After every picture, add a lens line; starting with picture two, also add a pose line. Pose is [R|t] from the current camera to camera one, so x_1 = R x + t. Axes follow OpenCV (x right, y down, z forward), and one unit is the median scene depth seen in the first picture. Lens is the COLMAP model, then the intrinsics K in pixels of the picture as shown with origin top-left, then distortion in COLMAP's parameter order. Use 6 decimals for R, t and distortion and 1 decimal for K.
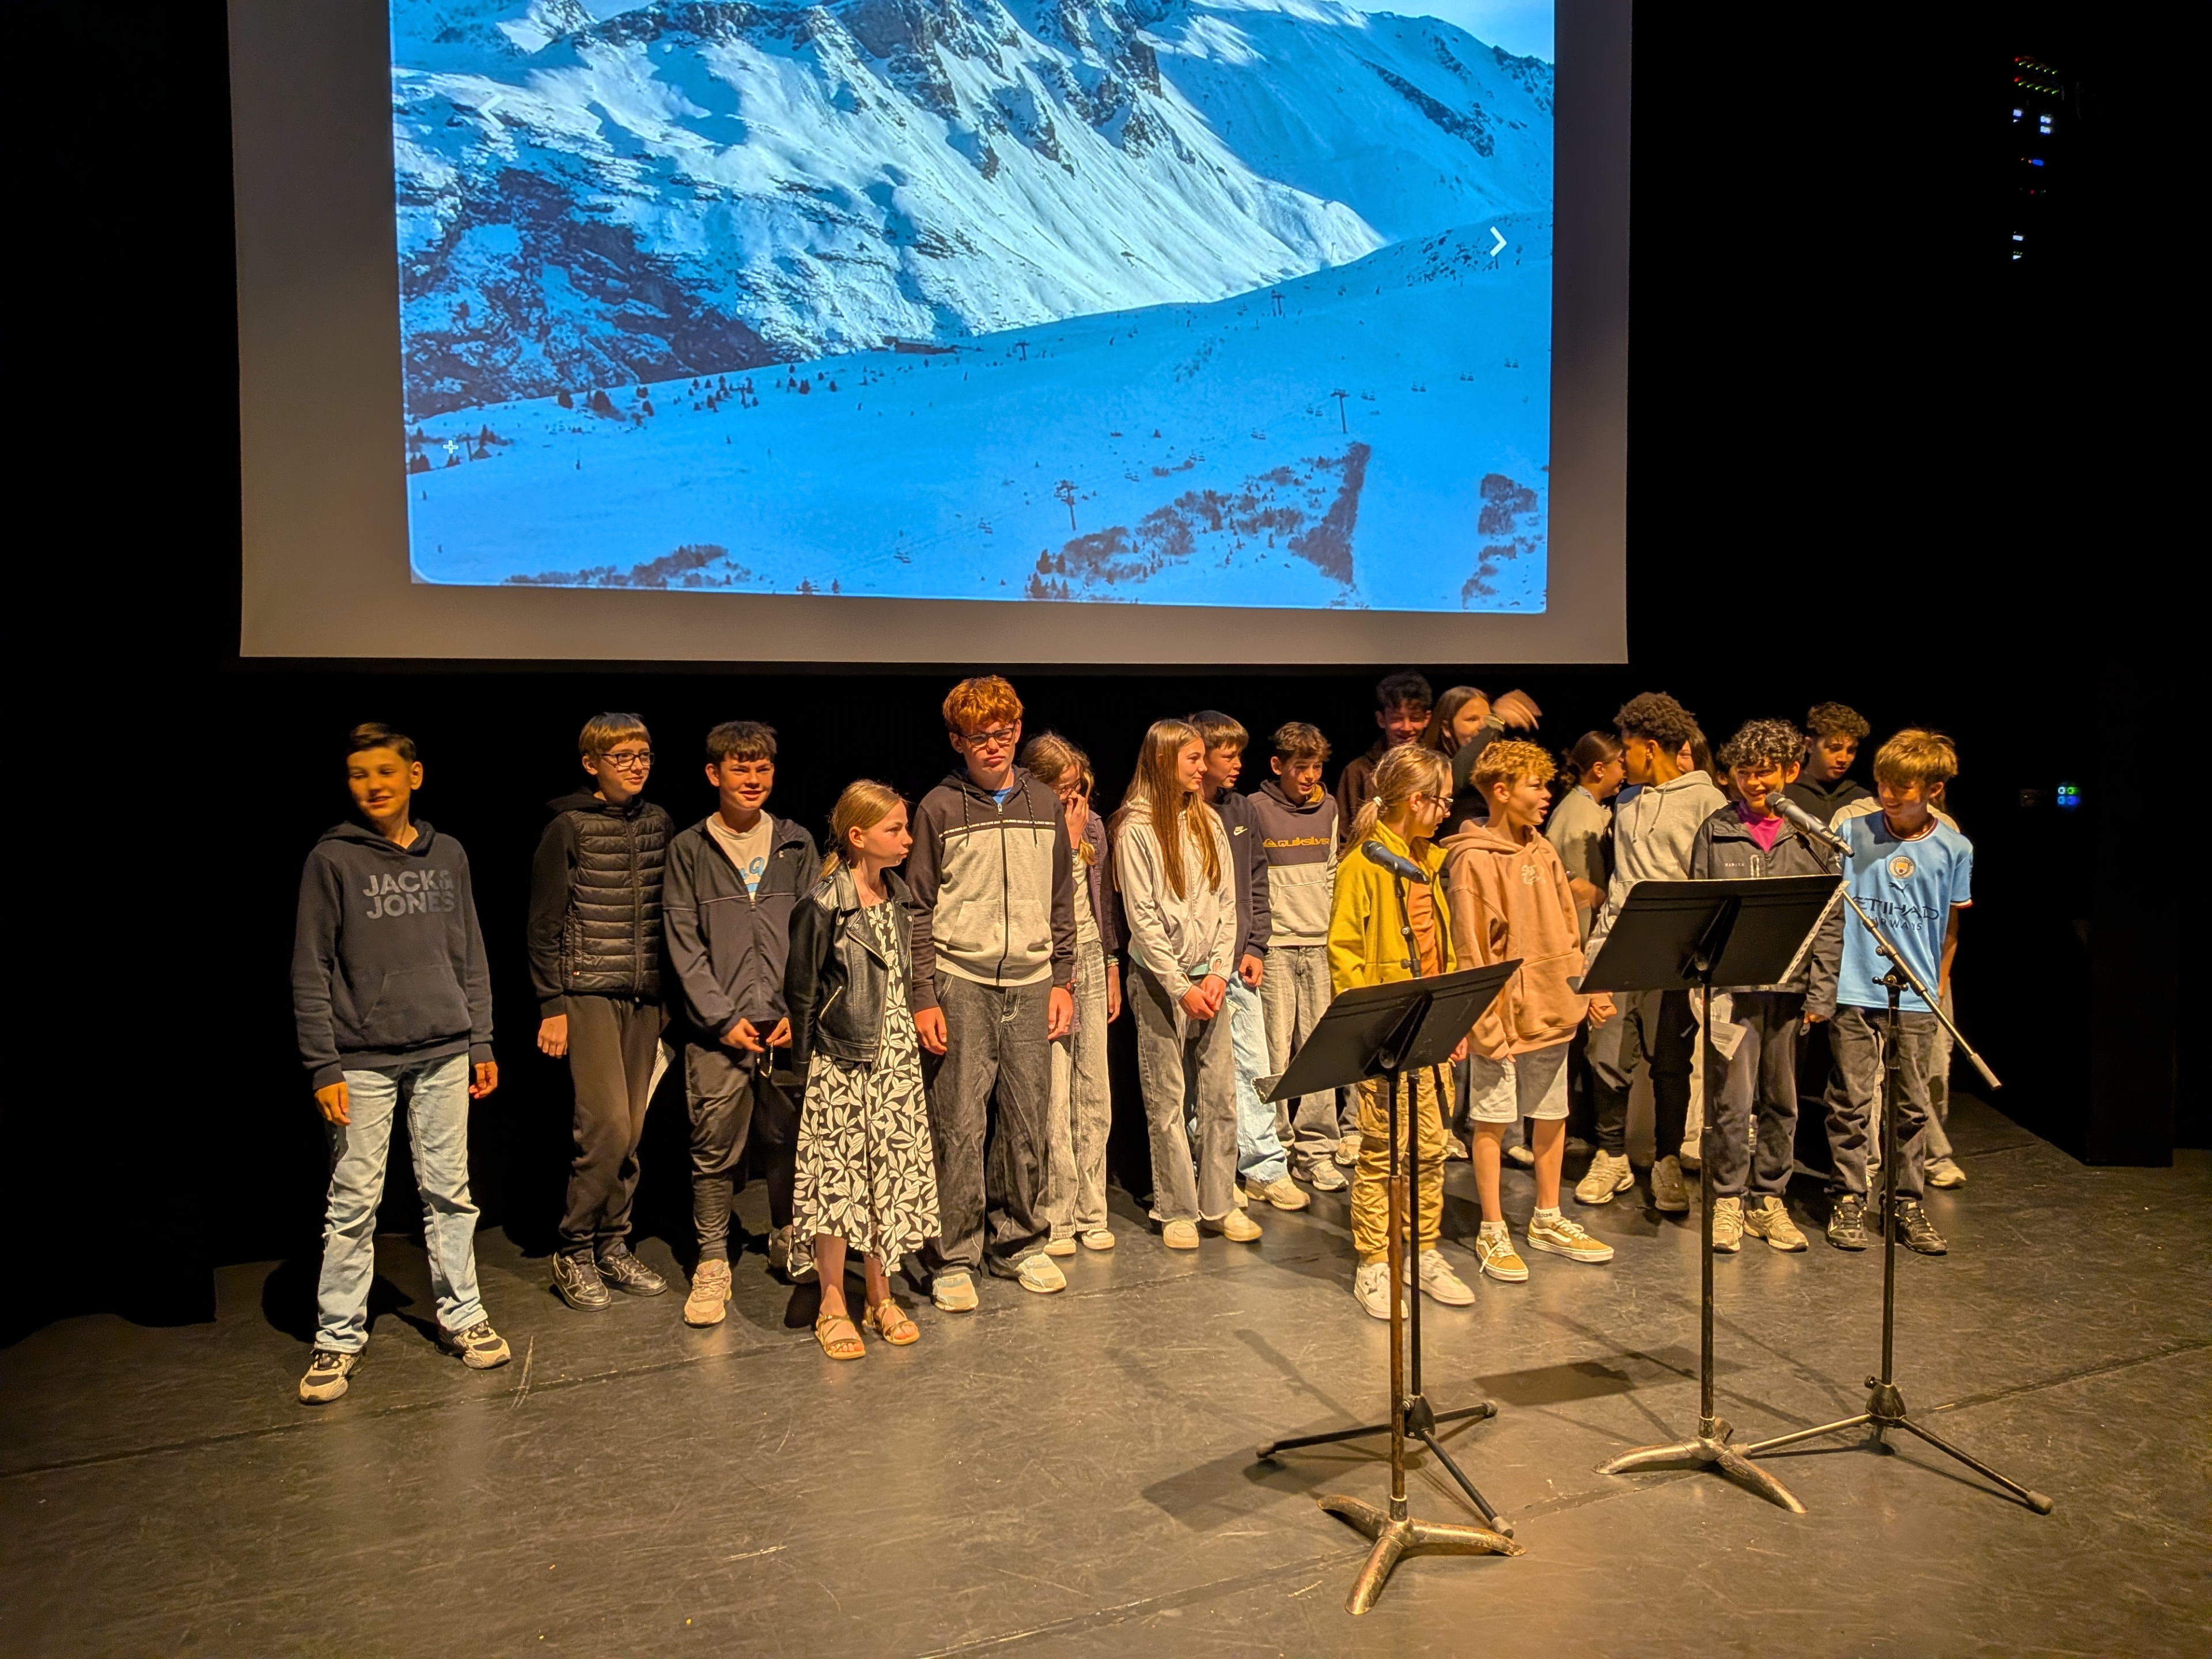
lens RADIAL K [[1581.9, 0, 1091.1], [0, 1581.9, 817.6], [0, 0, 1]] dist [-0.000029, -0.014395]
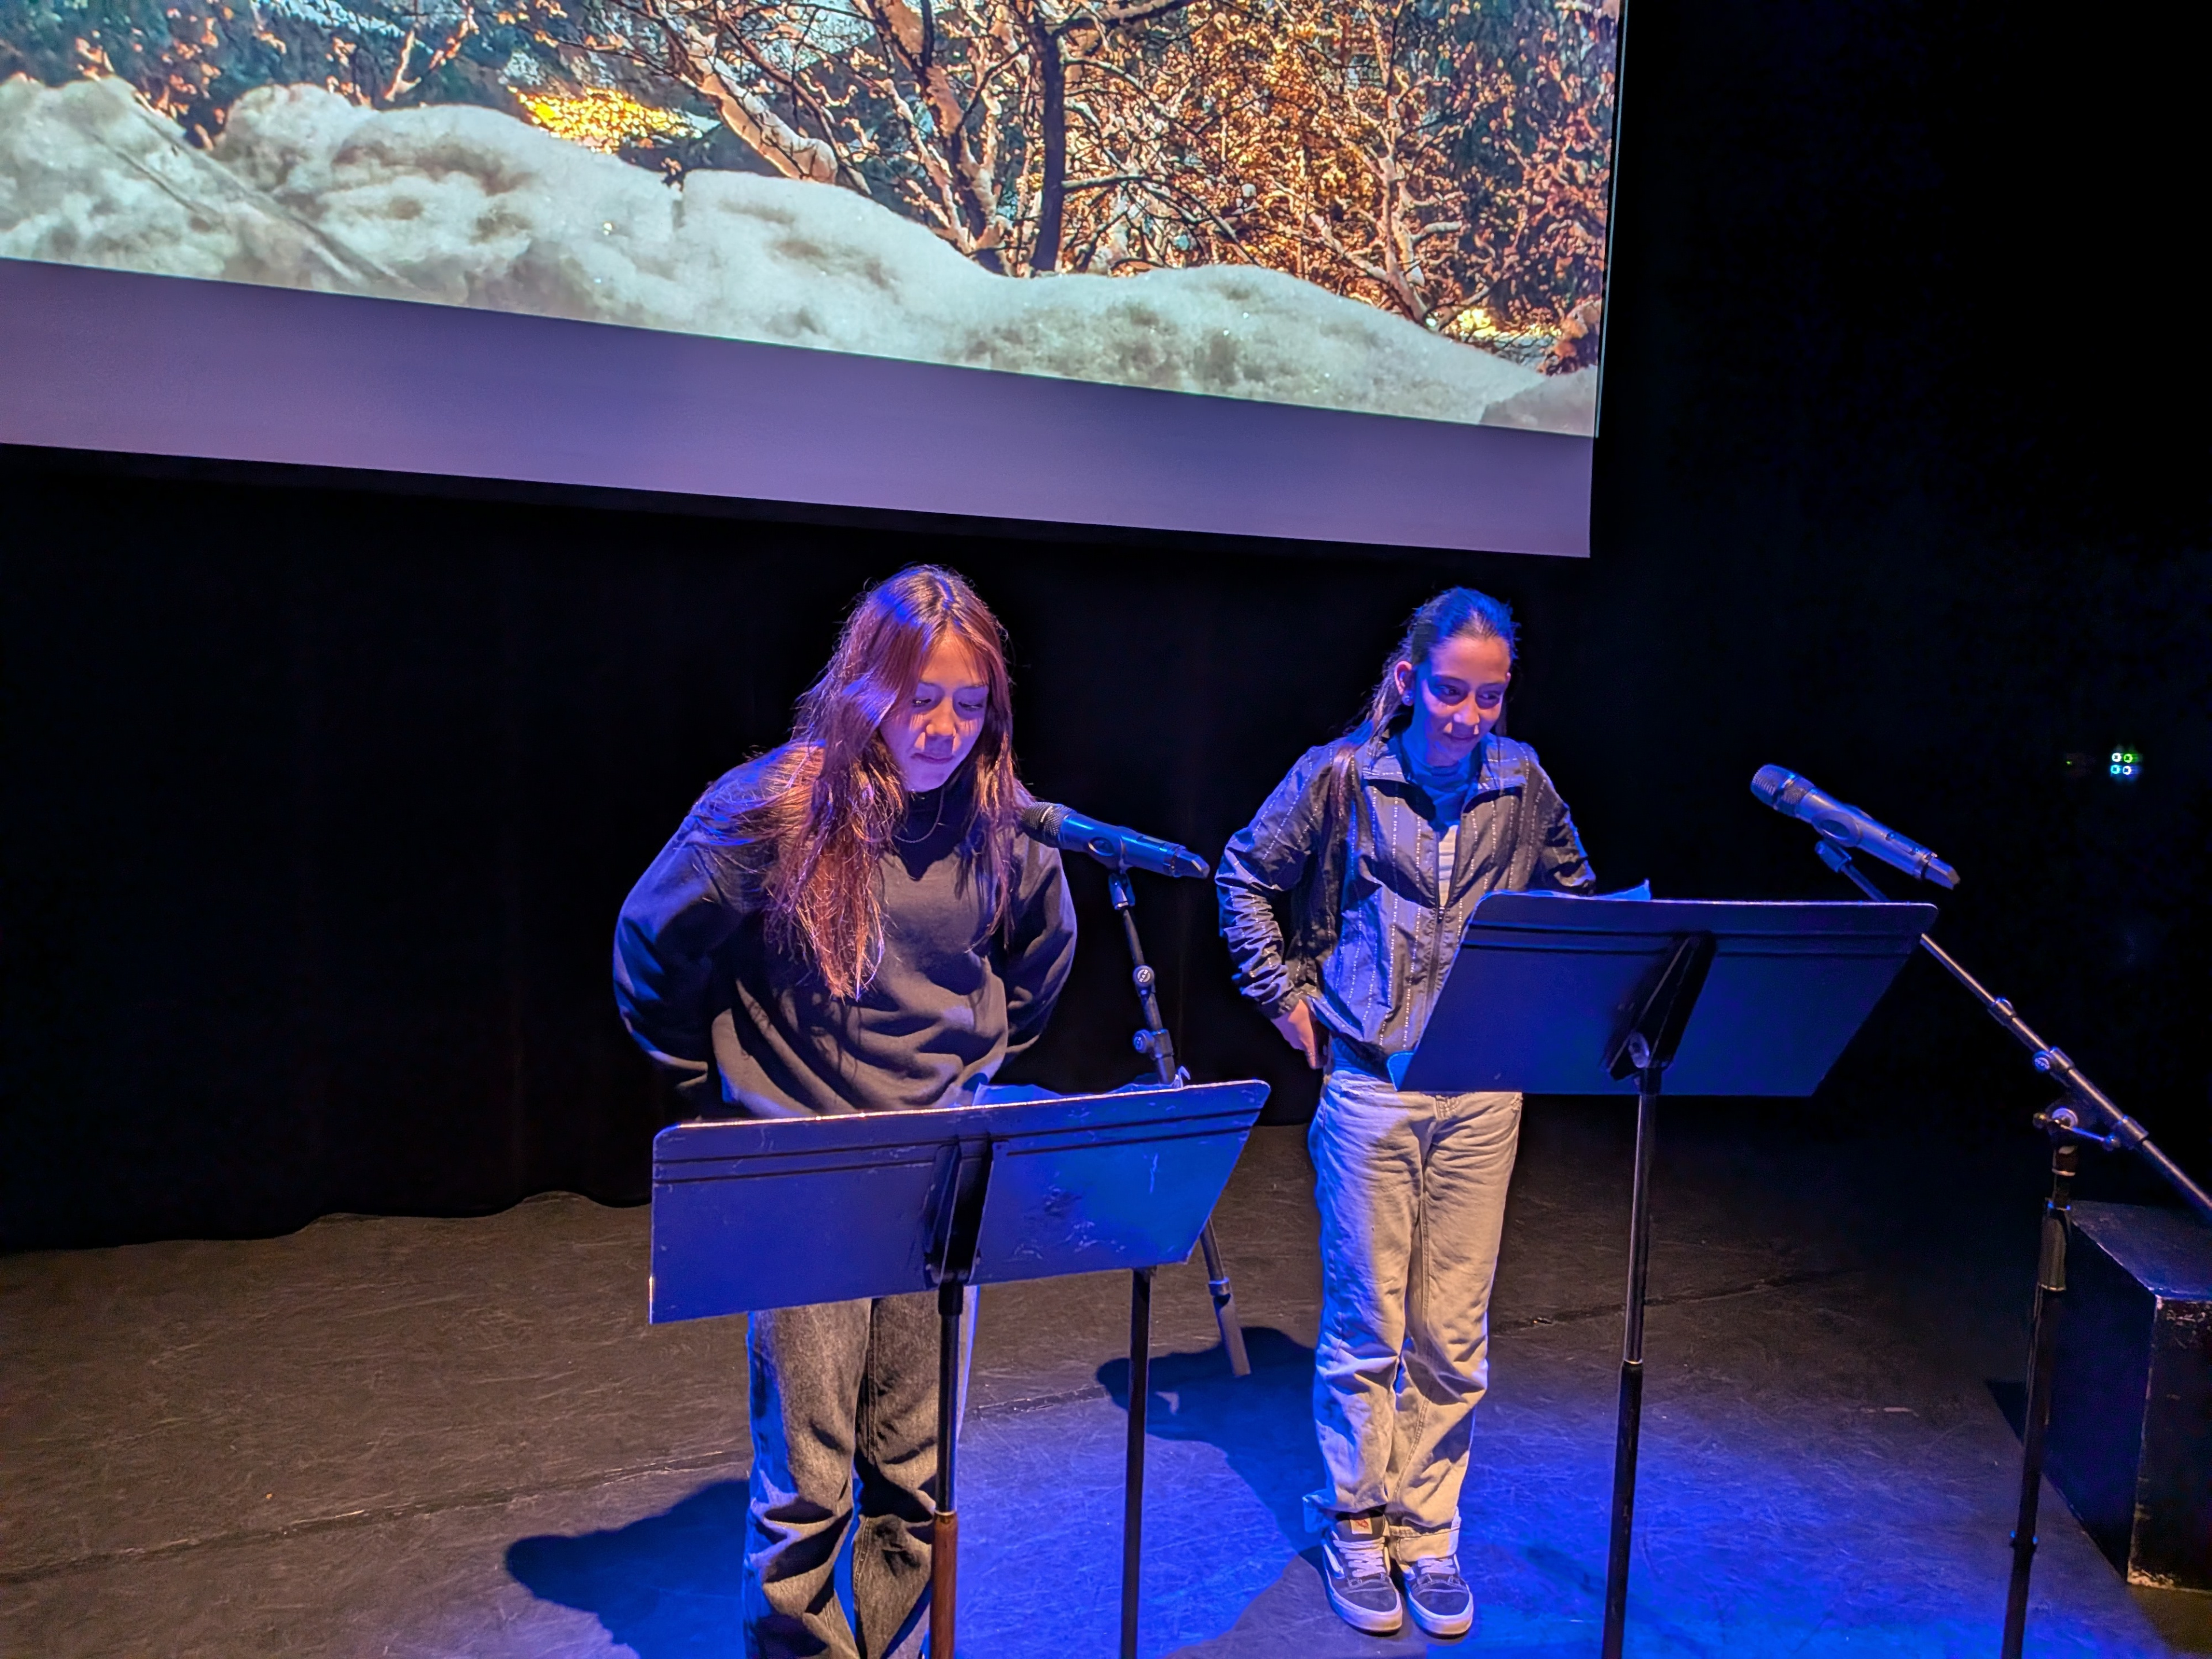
lens RADIAL K [[1581.9, 0, 1109.1], [0, 1581.9, 813.7], [0, 0, 1]] dist [-0.000029, -0.014395]
pose [[0.998387, 0.047294, 0.031409, 0.117658], [-0.048683, 0.997798, 0.045052, -0.000037], [-0.029209, -0.046508, 0.998491, 0.302711]]
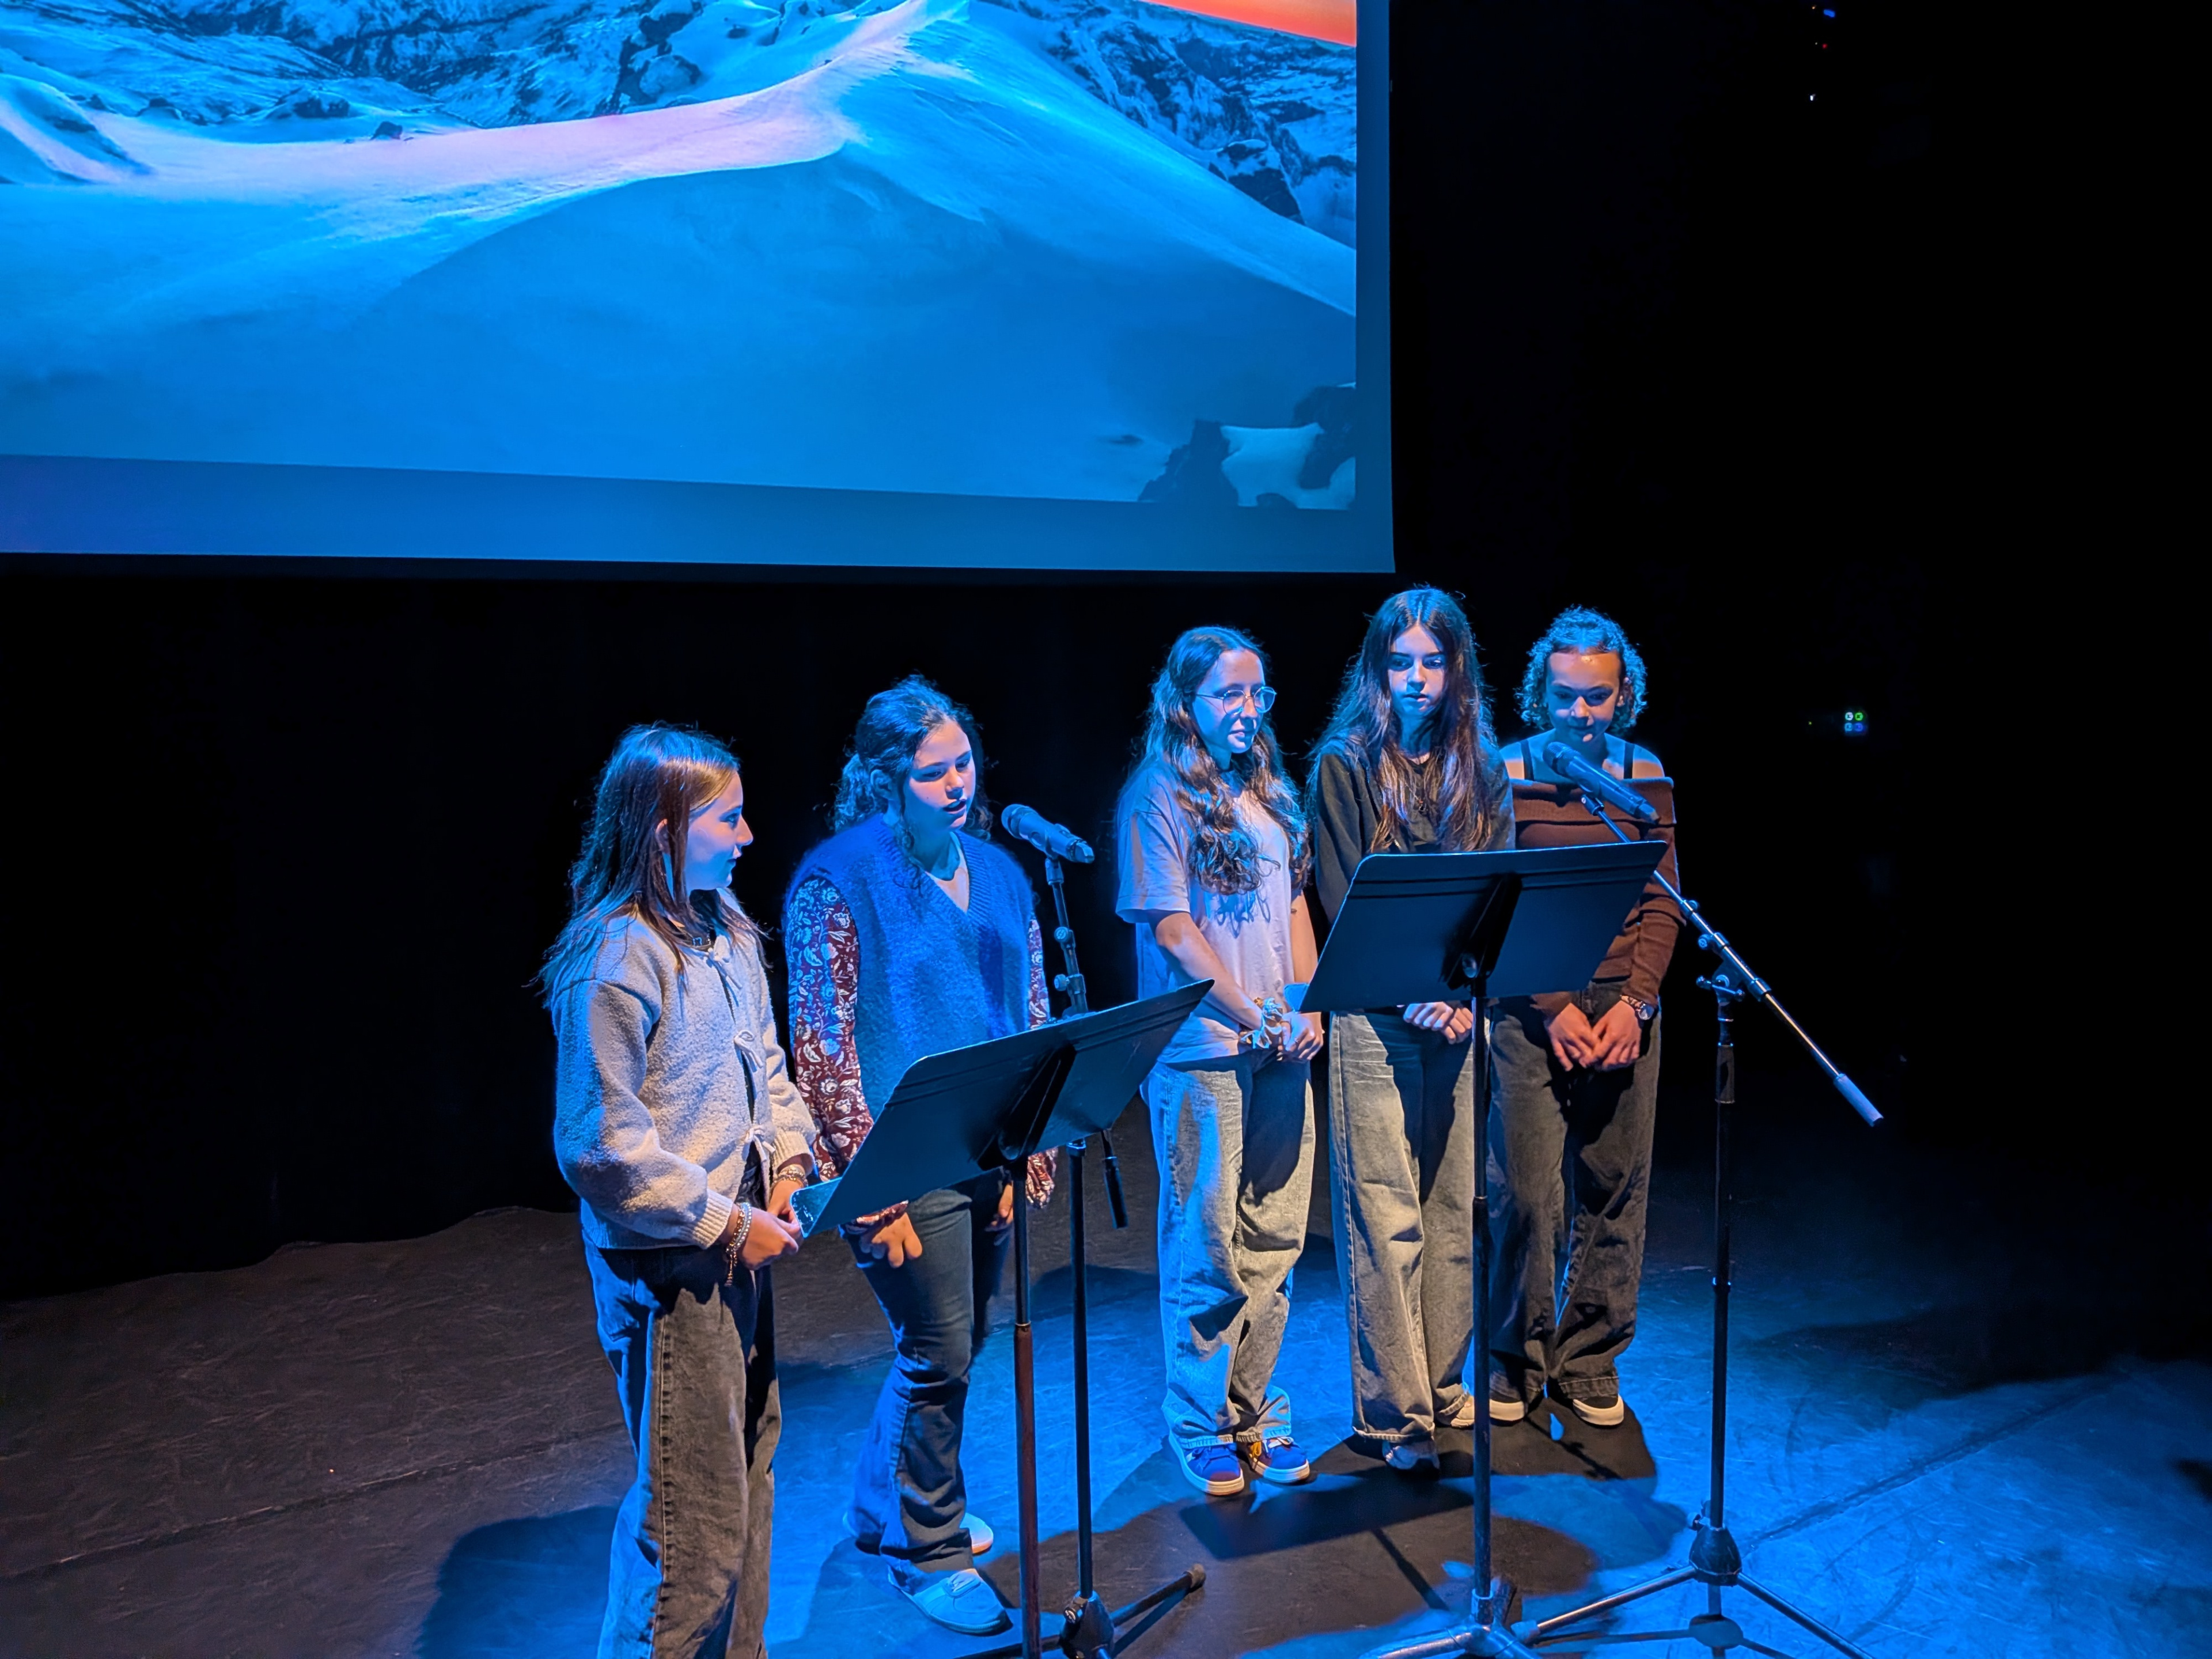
lens RADIAL K [[1581.9, 0, 1111.0], [0, 1581.9, 826.0], [0, 0, 1]] dist [-0.000029, -0.014395]
pose [[0.989530, -0.019829, 0.142962, 0.079378], [0.013243, 0.998813, 0.046874, -0.003197], [-0.143722, -0.044490, 0.988618, 0.206302]]
